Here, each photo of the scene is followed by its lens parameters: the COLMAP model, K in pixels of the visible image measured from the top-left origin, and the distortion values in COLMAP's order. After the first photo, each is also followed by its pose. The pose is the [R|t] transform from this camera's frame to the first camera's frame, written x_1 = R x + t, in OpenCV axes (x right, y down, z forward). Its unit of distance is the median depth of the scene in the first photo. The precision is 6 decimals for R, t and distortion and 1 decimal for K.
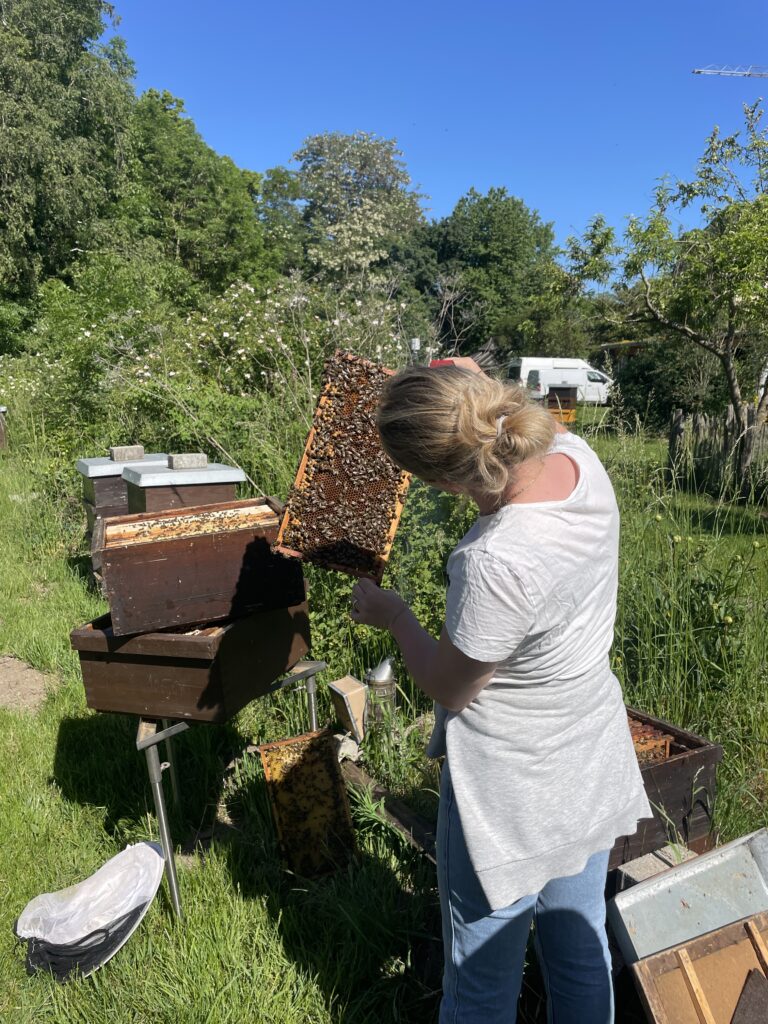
lens RADIAL K [[767.9, 0, 381.5], [0, 767.9, 508.8], [0, 0, 1]] dist [0.054109, -0.069553]
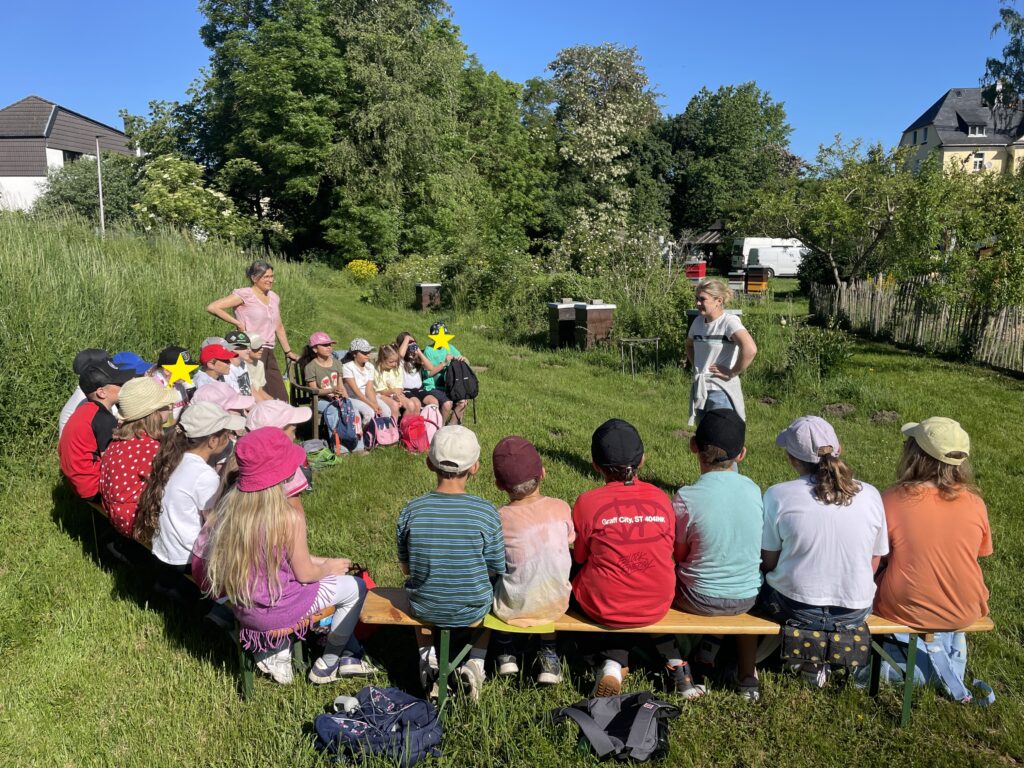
lens RADIAL K [[767.9, 0, 503.6], [0, 767.9, 391.4], [0, 0, 1]] dist [0.054109, -0.069553]
pose [[0.991196, 0.014271, -0.131629, -0.029633], [-0.012592, 0.999829, 0.013578, 0.034436], [0.131800, -0.011801, 0.991206, -0.277476]]
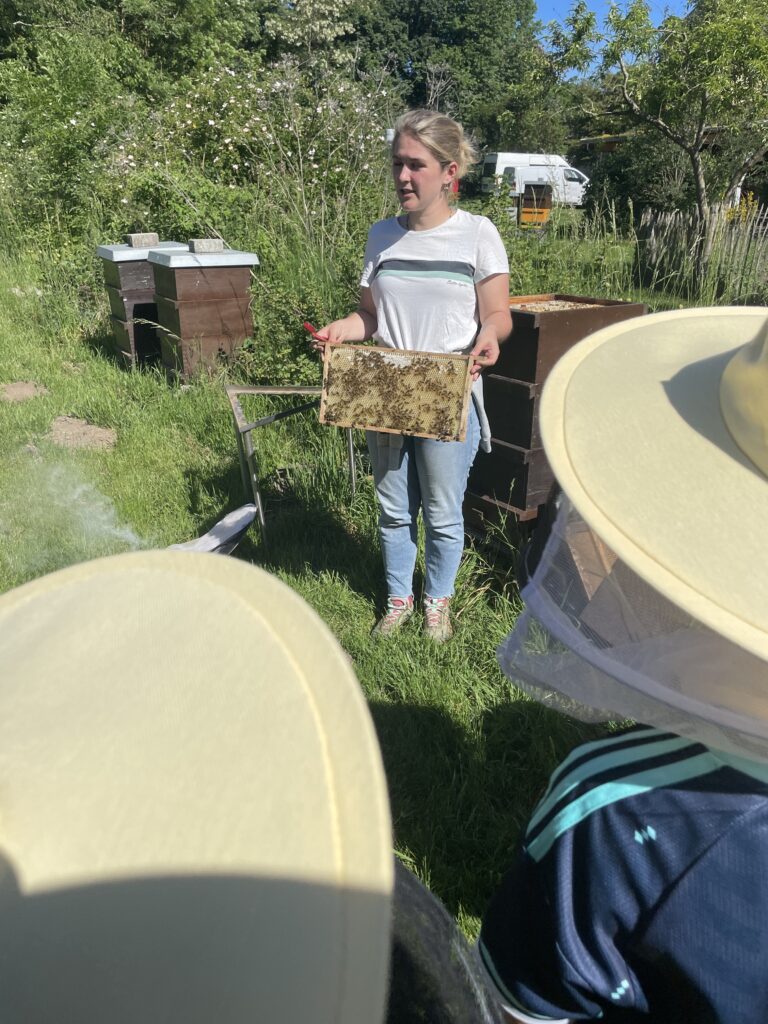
lens RADIAL K [[767.9, 0, 387.7], [0, 767.9, 510.3], [0, 0, 1]] dist [0.054109, -0.069553]
pose [[0.998701, -0.012138, 0.049481, -0.006665], [0.000032, 0.971352, 0.237647, 0.006358], [-0.050948, -0.237337, 0.970090, -0.028519]]
